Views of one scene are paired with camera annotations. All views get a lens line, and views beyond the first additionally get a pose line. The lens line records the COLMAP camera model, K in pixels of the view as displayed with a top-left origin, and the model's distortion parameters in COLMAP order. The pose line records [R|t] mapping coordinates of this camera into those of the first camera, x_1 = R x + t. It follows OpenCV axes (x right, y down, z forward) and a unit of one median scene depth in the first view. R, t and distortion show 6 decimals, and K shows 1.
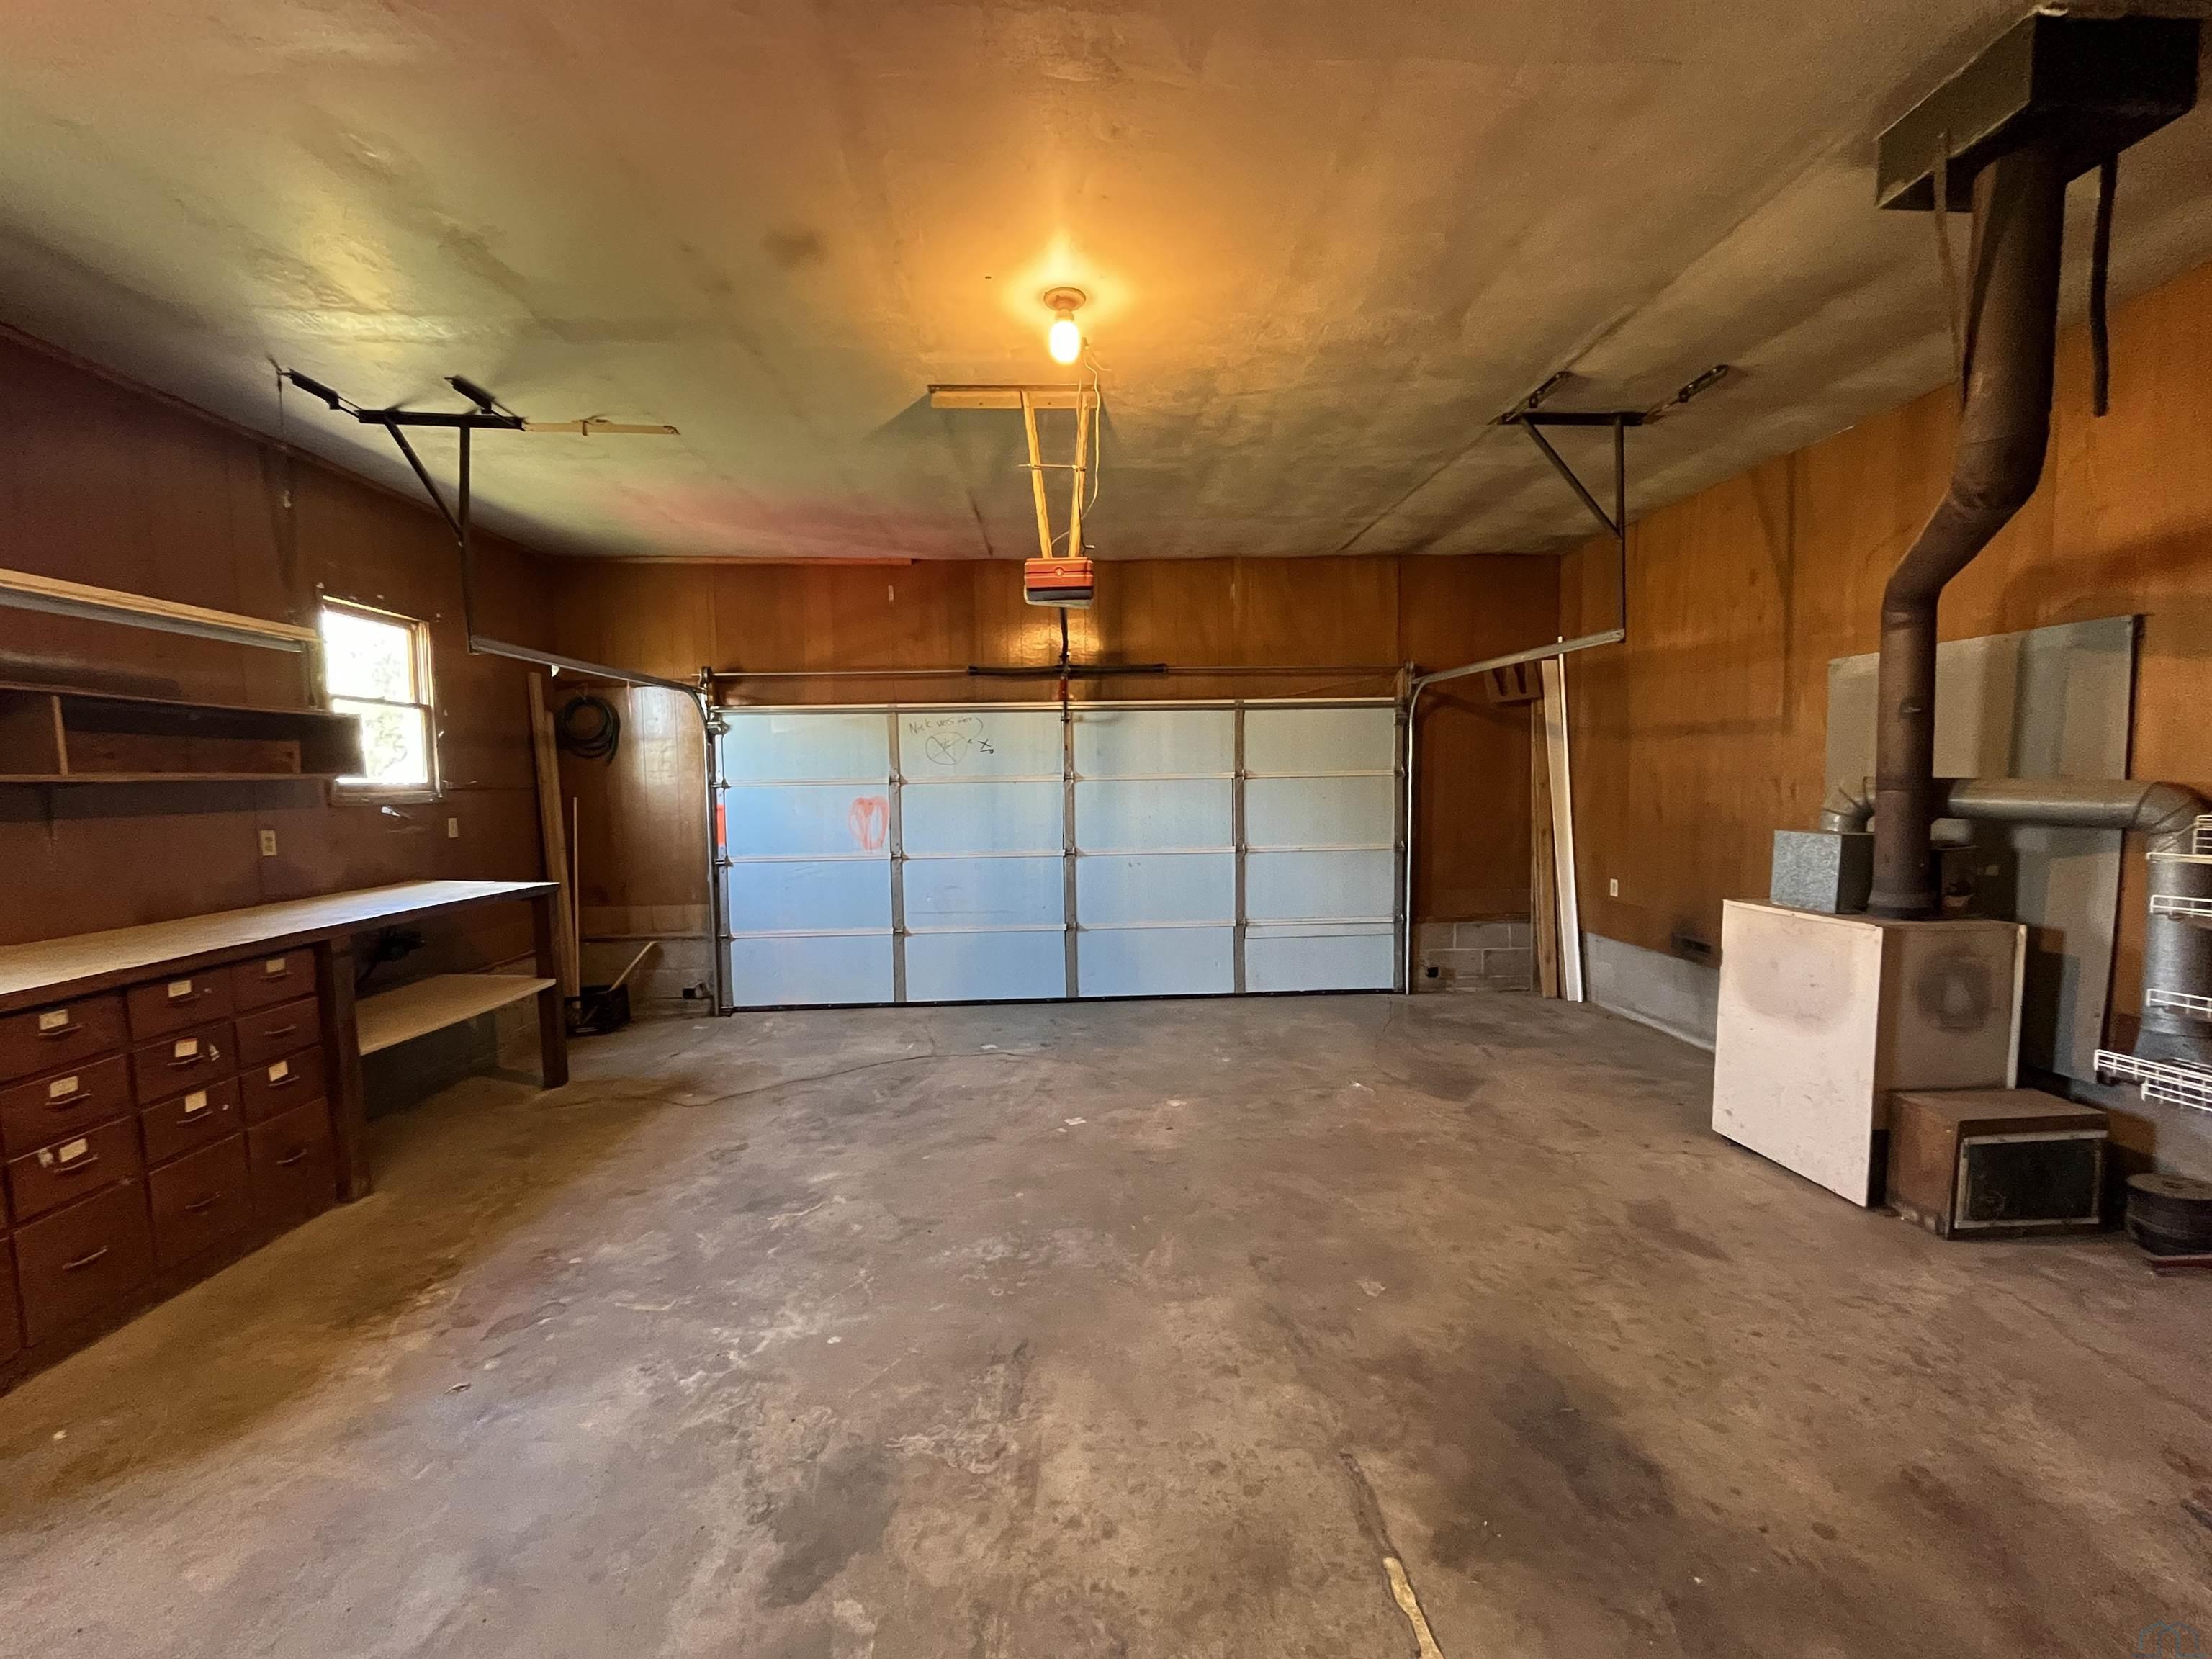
lens RADIAL K [[903.0, 0, 1110.6], [0, 903.0, 838.1], [0, 0, 1]] dist [-0.006235, 0.000657]
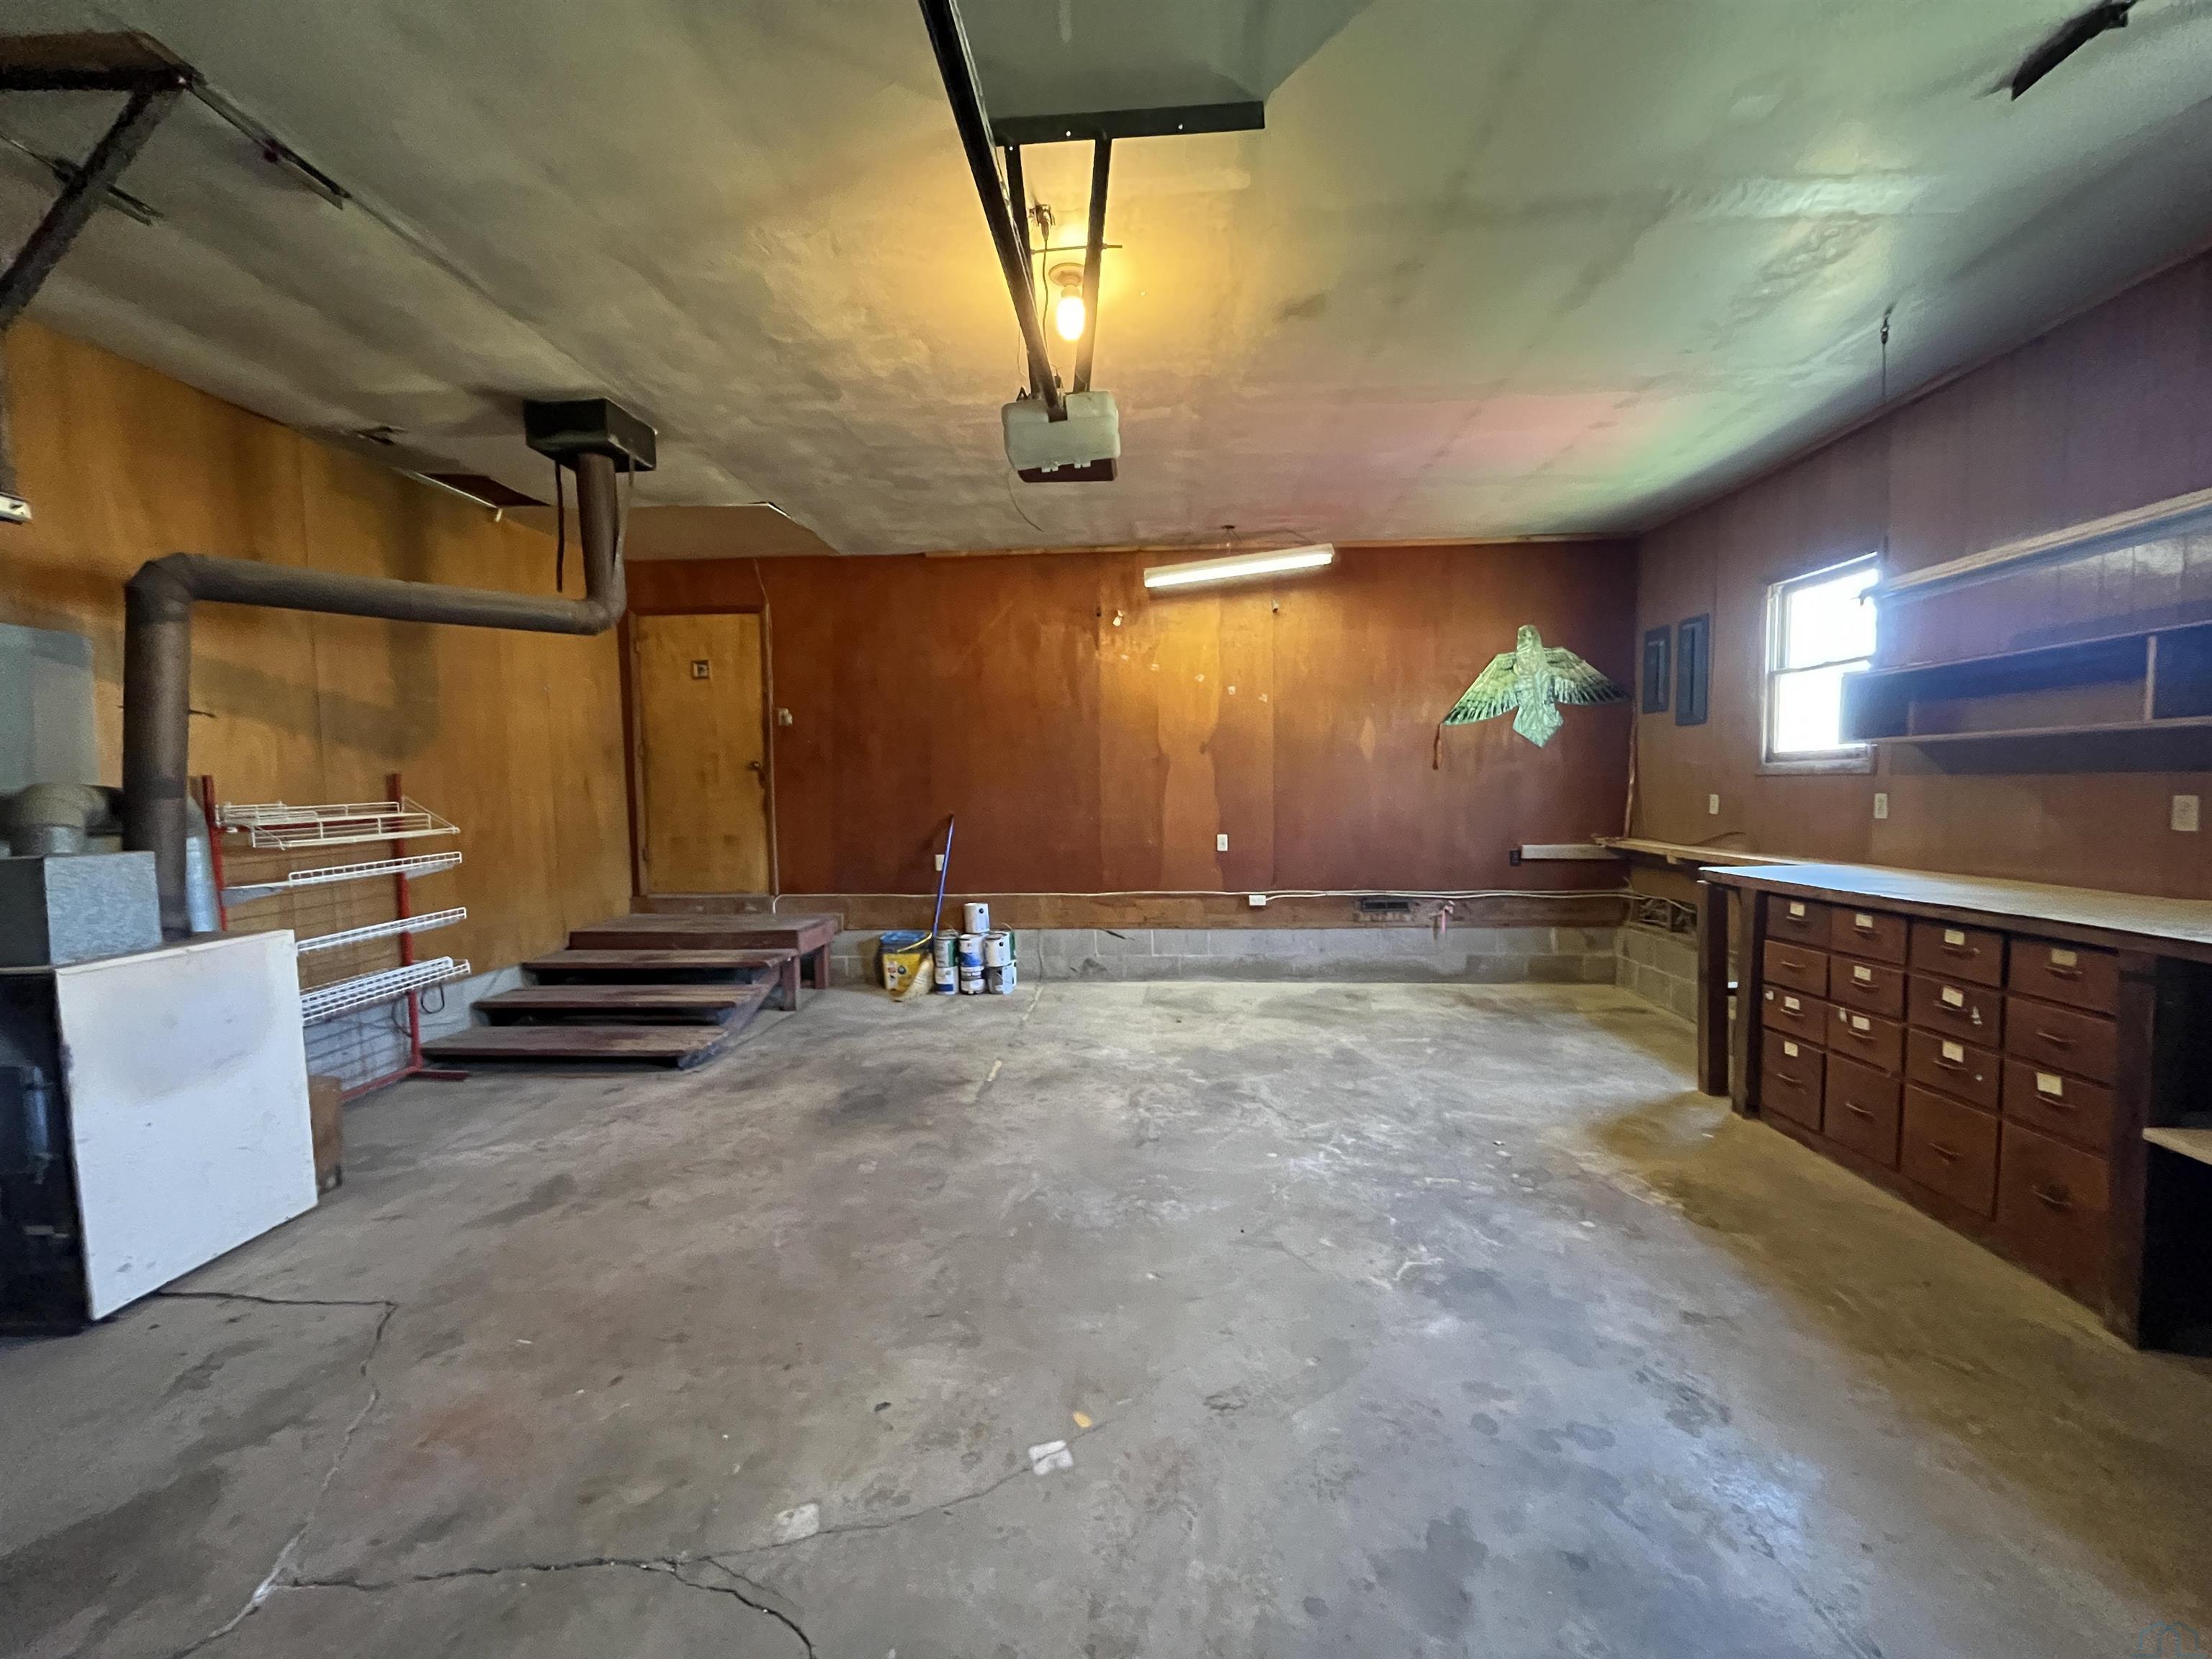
lens RADIAL K [[903.0, 0, 1111.5], [0, 903.0, 836.7], [0, 0, 1]] dist [-0.006235, 0.000657]
pose [[-0.994594, 0.023245, 0.101200, -0.184922], [0.035317, 0.992244, 0.119180, -0.101415], [-0.097645, 0.122110, -0.987702, 2.068593]]
